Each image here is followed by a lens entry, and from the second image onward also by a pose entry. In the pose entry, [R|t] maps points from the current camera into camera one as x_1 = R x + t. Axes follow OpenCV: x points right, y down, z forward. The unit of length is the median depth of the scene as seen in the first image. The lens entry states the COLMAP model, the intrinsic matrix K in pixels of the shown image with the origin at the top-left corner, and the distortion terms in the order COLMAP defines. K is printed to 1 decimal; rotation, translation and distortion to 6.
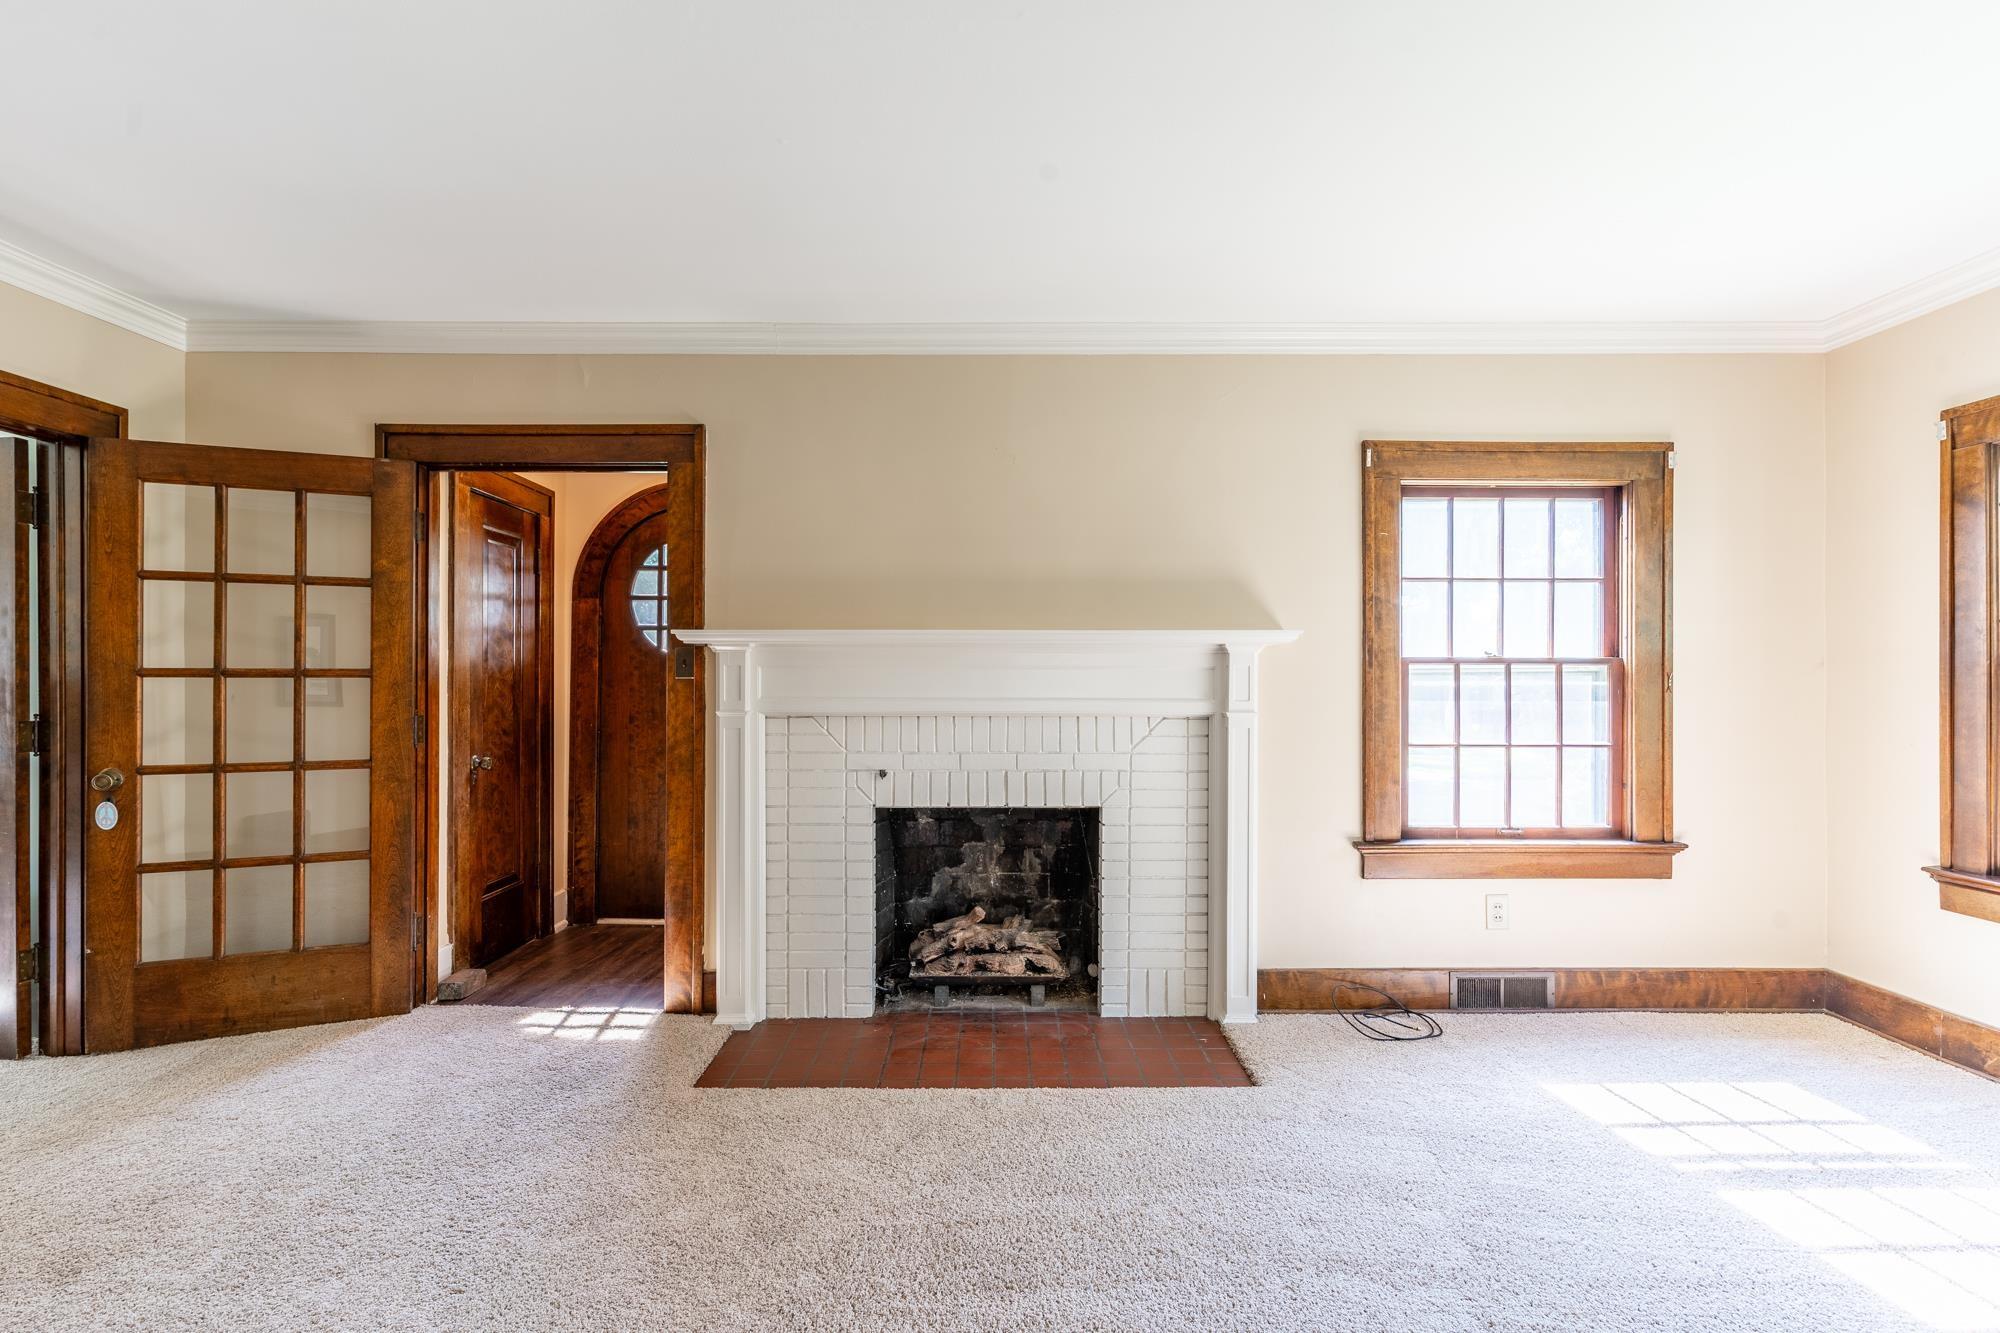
lens RADIAL K [[965.9, 0, 1006.7], [0, 965.9, 680.8], [0, 0, 1]] dist [-0.000024, -0.000086]
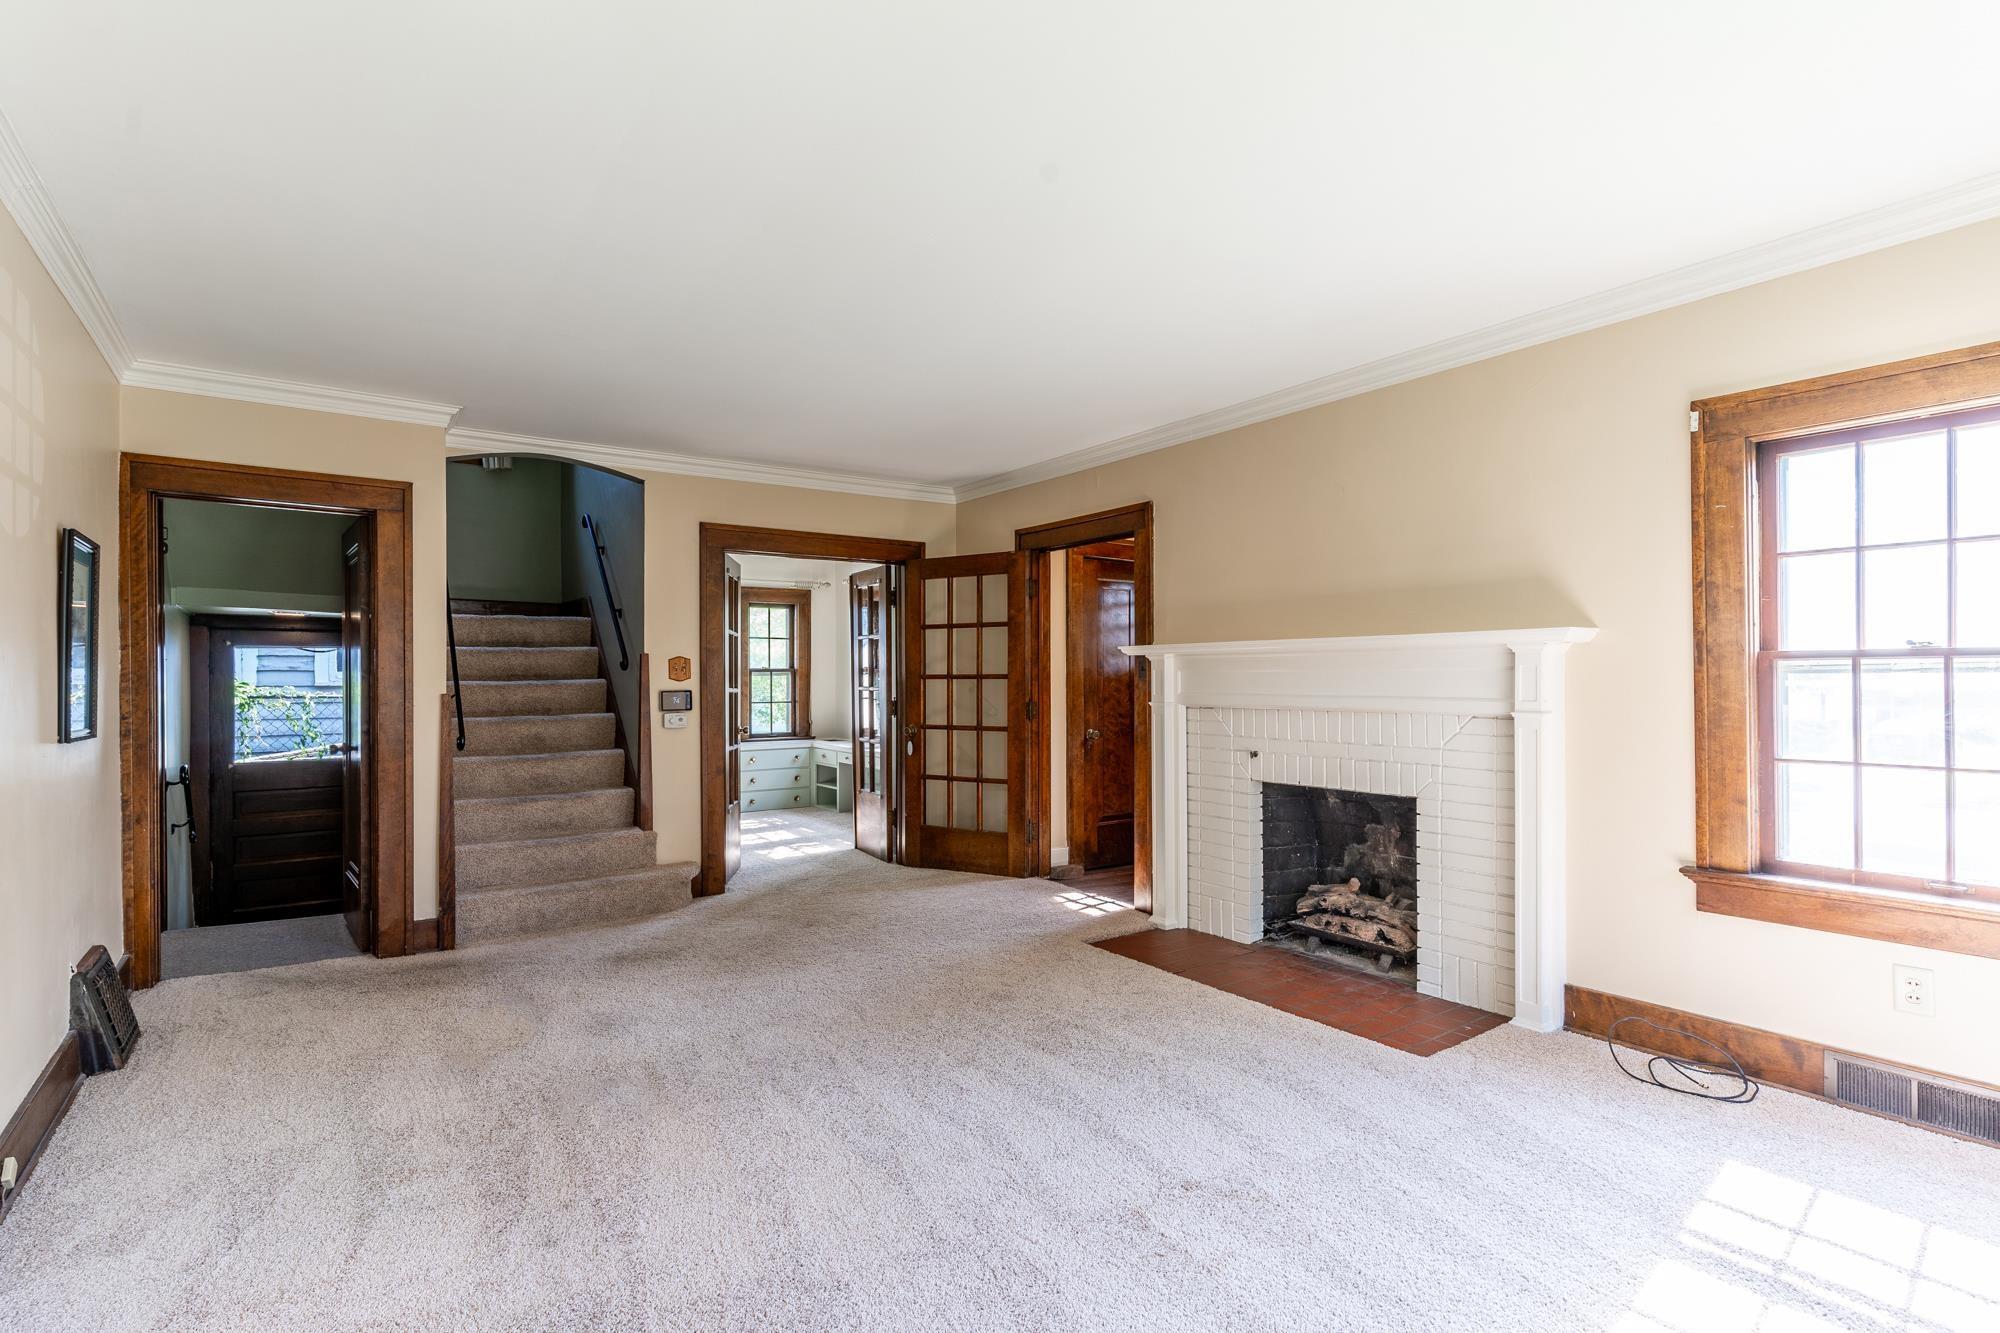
lens RADIAL K [[965.9, 0, 1006.7], [0, 965.9, 680.8], [0, 0, 1]] dist [-0.000024, -0.000086]
pose [[0.579397, -0.001067, -0.815045, 0.711539], [-0.001410, 0.999996, -0.002311, 0.003533], [0.815045, 0.002488, 0.579393, -0.000600]]
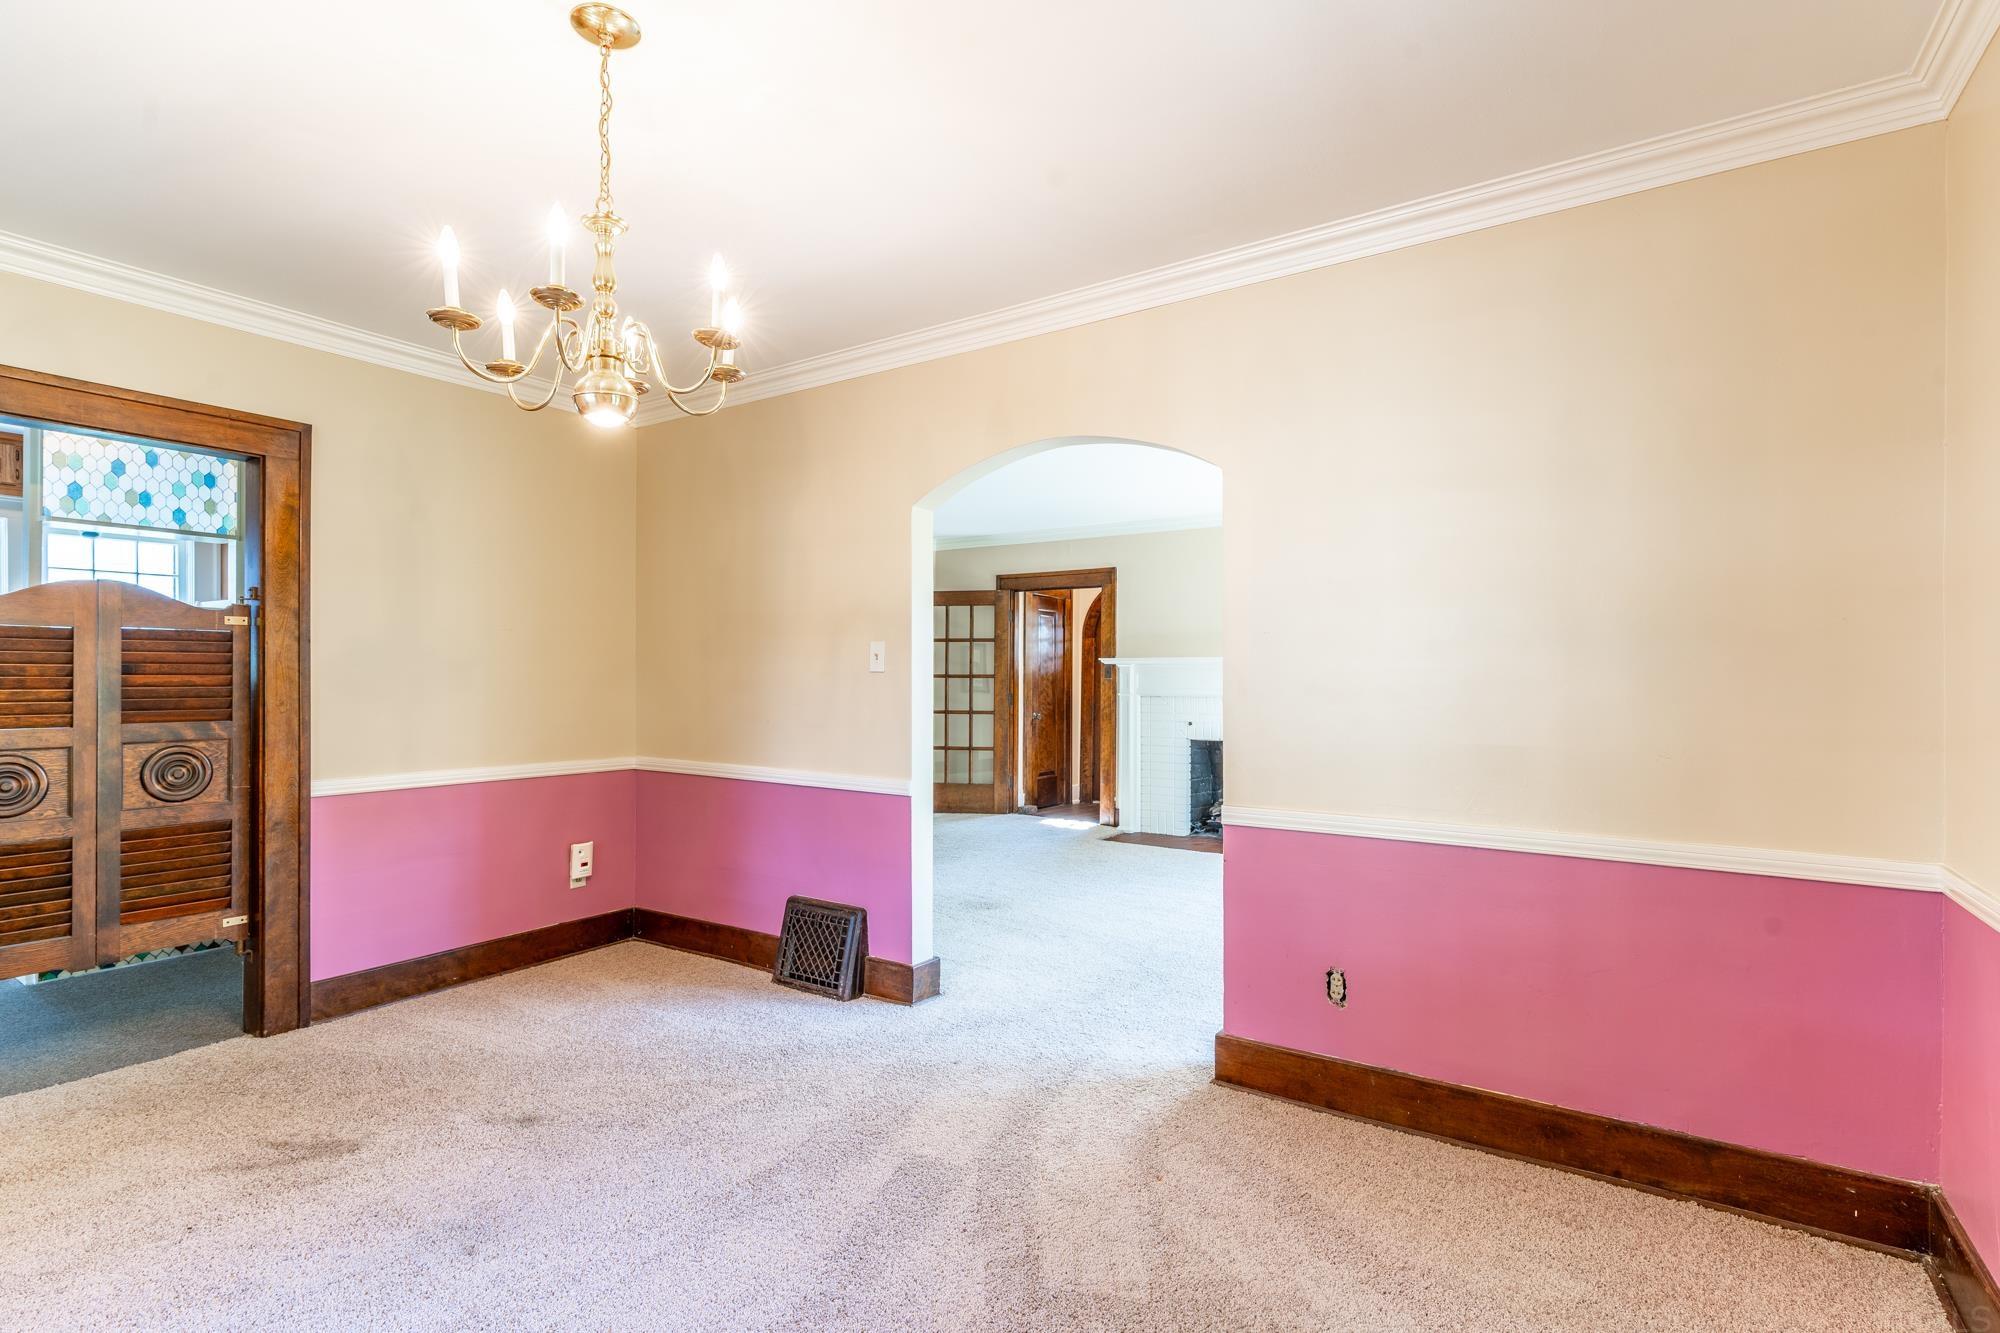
lens RADIAL K [[965.9, 0, 1006.7], [0, 965.9, 680.8], [0, 0, 1]] dist [-0.000024, -0.000086]
pose [[0.828556, 0.004558, -0.559887, 0.733446], [-0.003800, 0.999990, 0.002517, -0.002566], [0.559893, 0.000042, 0.828565, -1.006150]]
